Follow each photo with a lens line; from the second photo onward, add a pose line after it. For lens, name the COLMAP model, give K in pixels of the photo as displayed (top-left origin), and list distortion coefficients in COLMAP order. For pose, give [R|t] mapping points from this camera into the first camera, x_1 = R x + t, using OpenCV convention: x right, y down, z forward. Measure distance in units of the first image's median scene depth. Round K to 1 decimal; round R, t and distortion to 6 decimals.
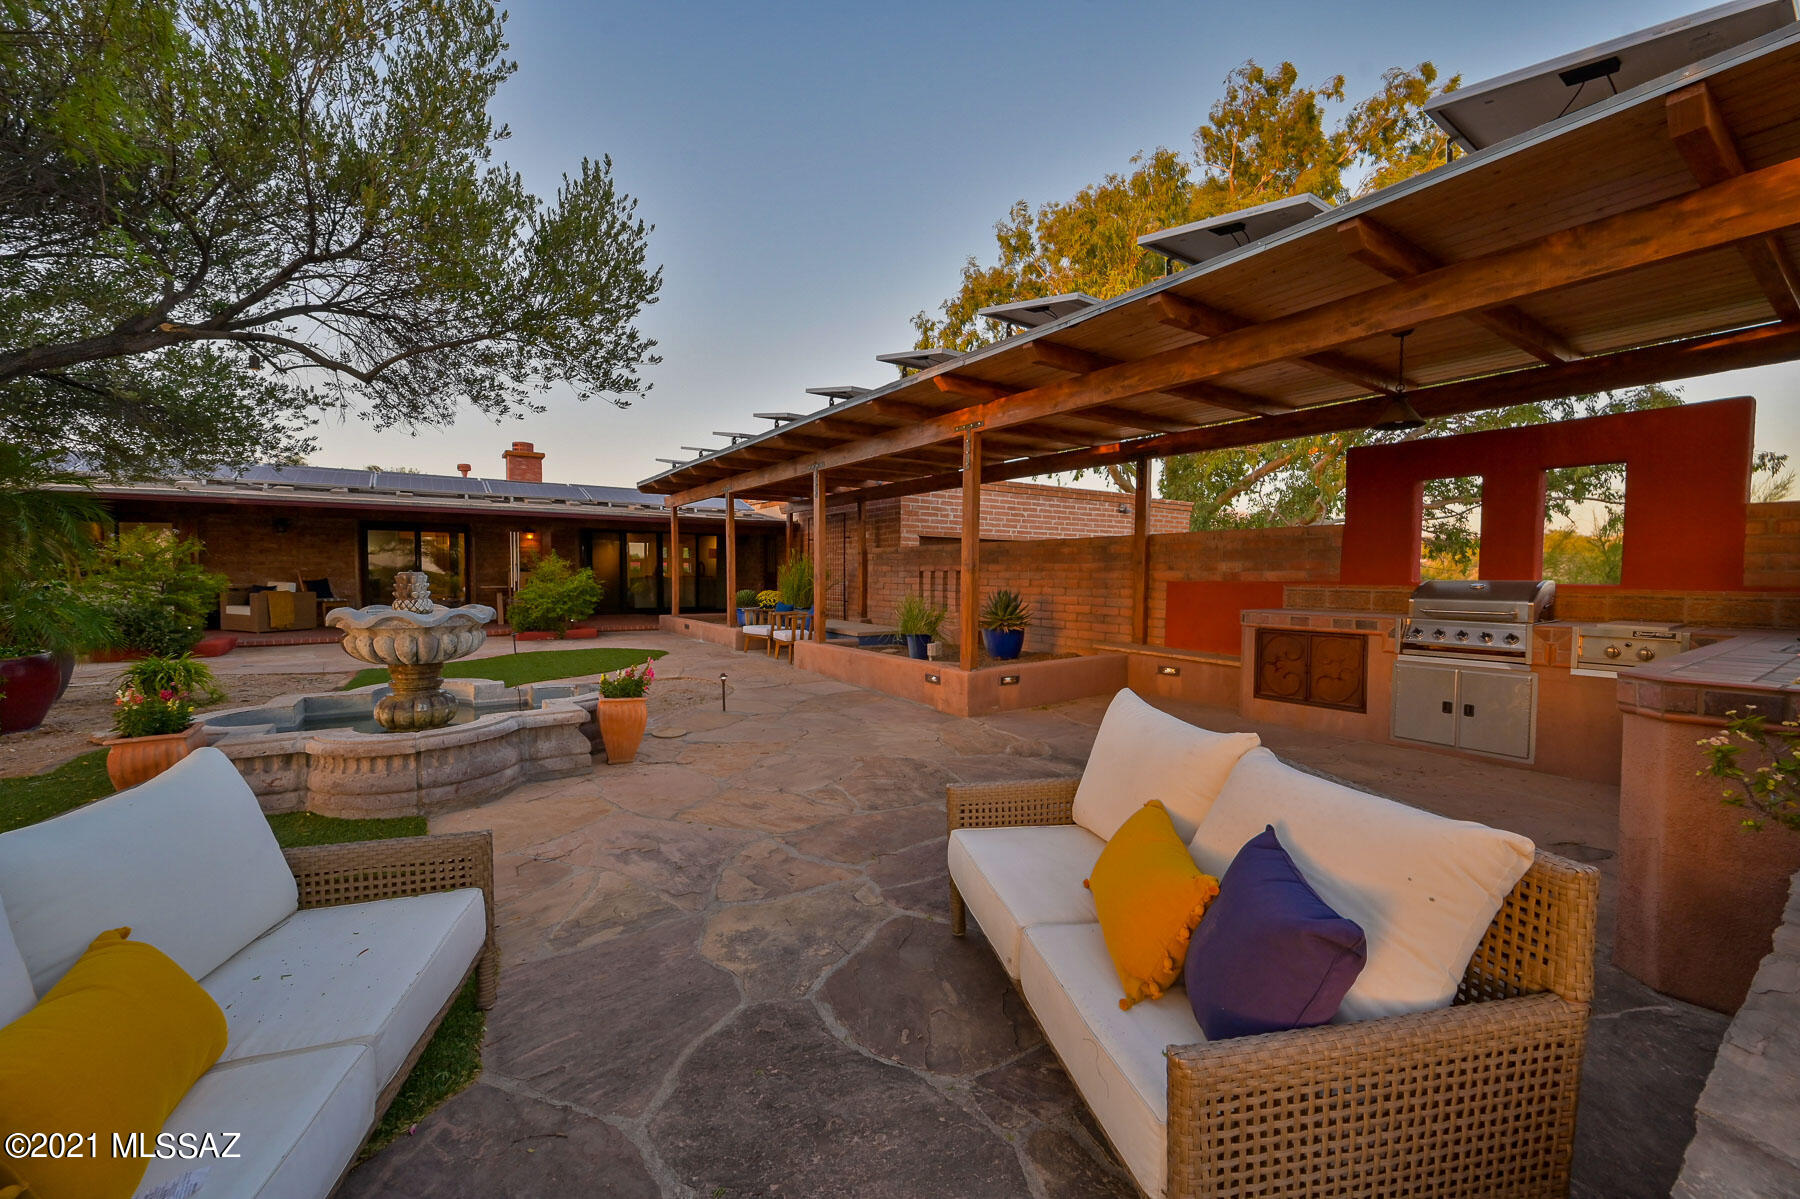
lens RADIAL K [[709.9, 0, 901.1], [0, 709.9, 598.3], [0, 0, 1]] dist [-0.000820, 0.000003]
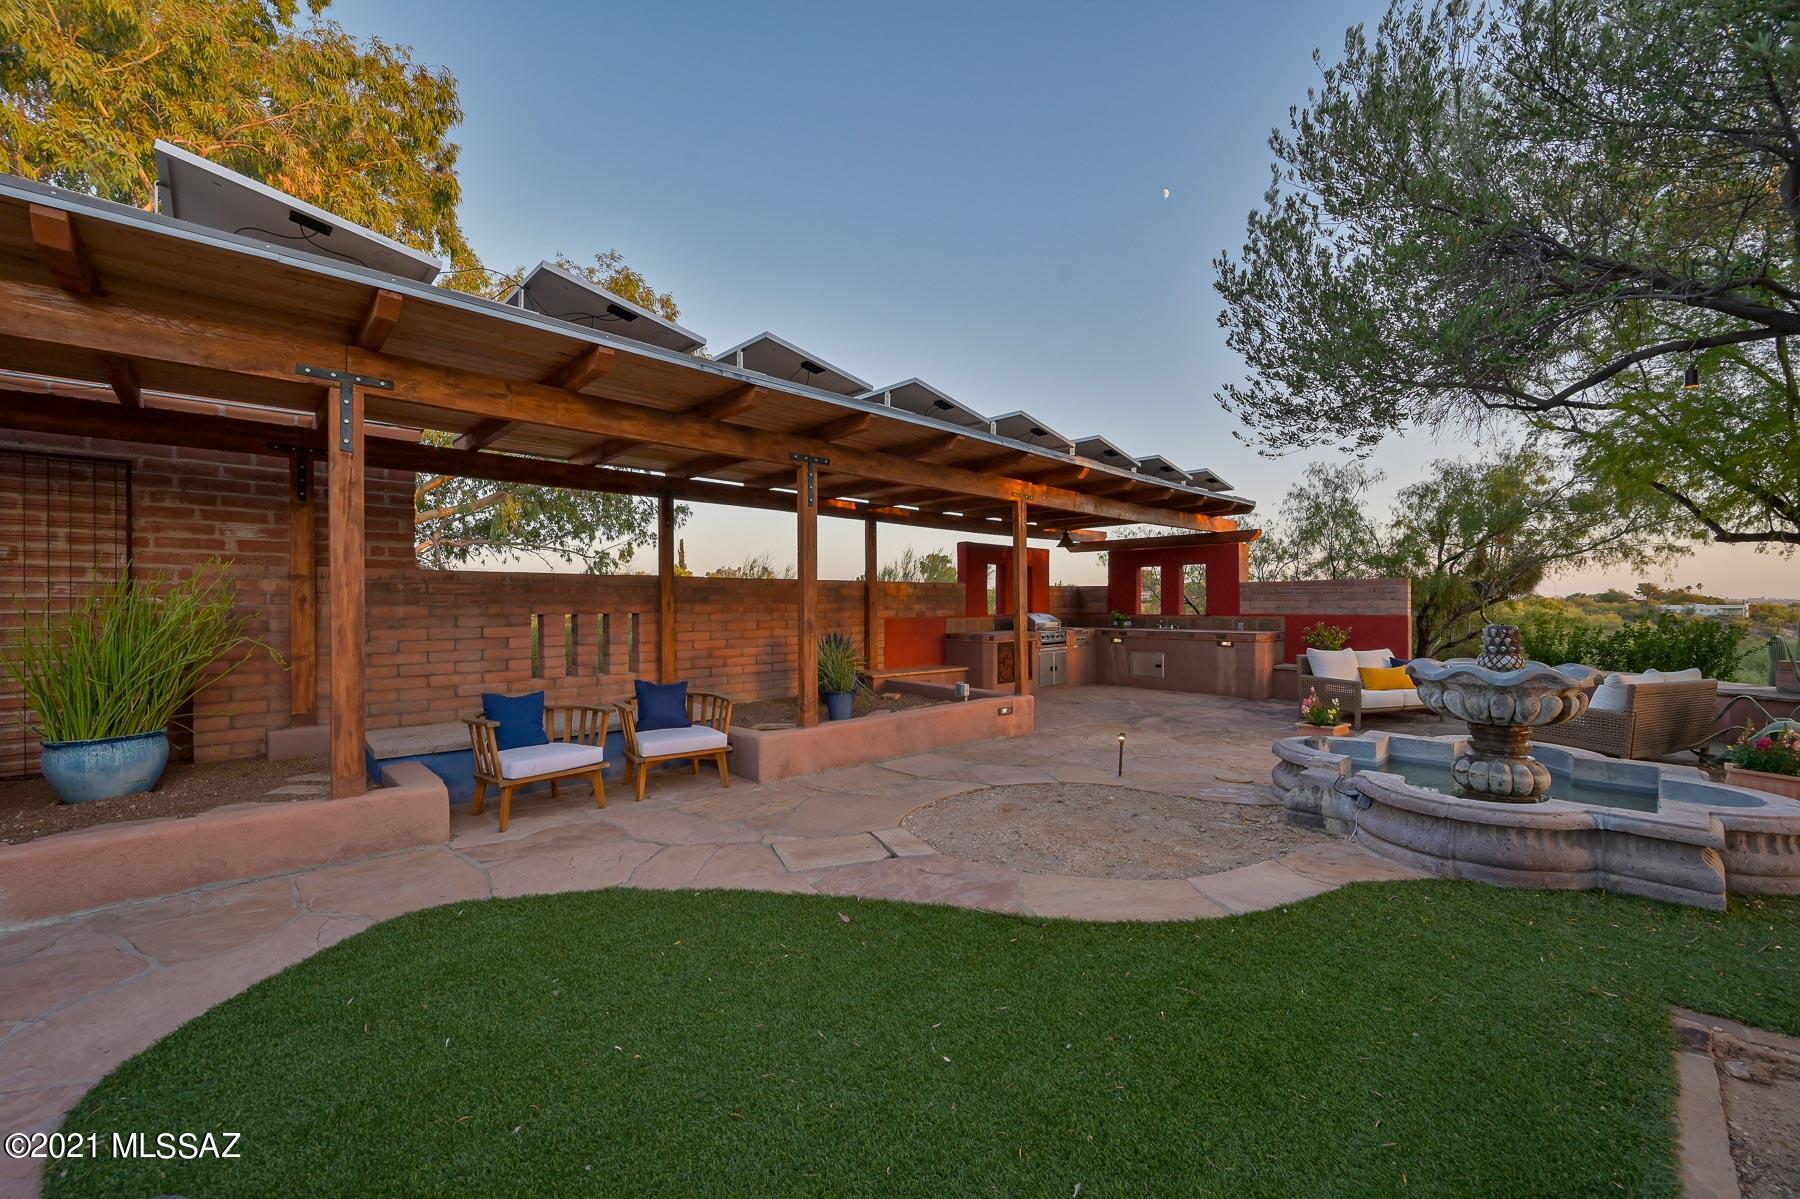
lens RADIAL K [[709.9, 0, 892.8], [0, 709.9, 598.3], [0, 0, 1]] dist [-0.000820, 0.000003]
pose [[-0.177201, 0.006365, 0.984154, -0.832538], [0.038229, 0.999269, 0.000421, -0.056573], [-0.983432, 0.037698, -0.177315, 1.126956]]
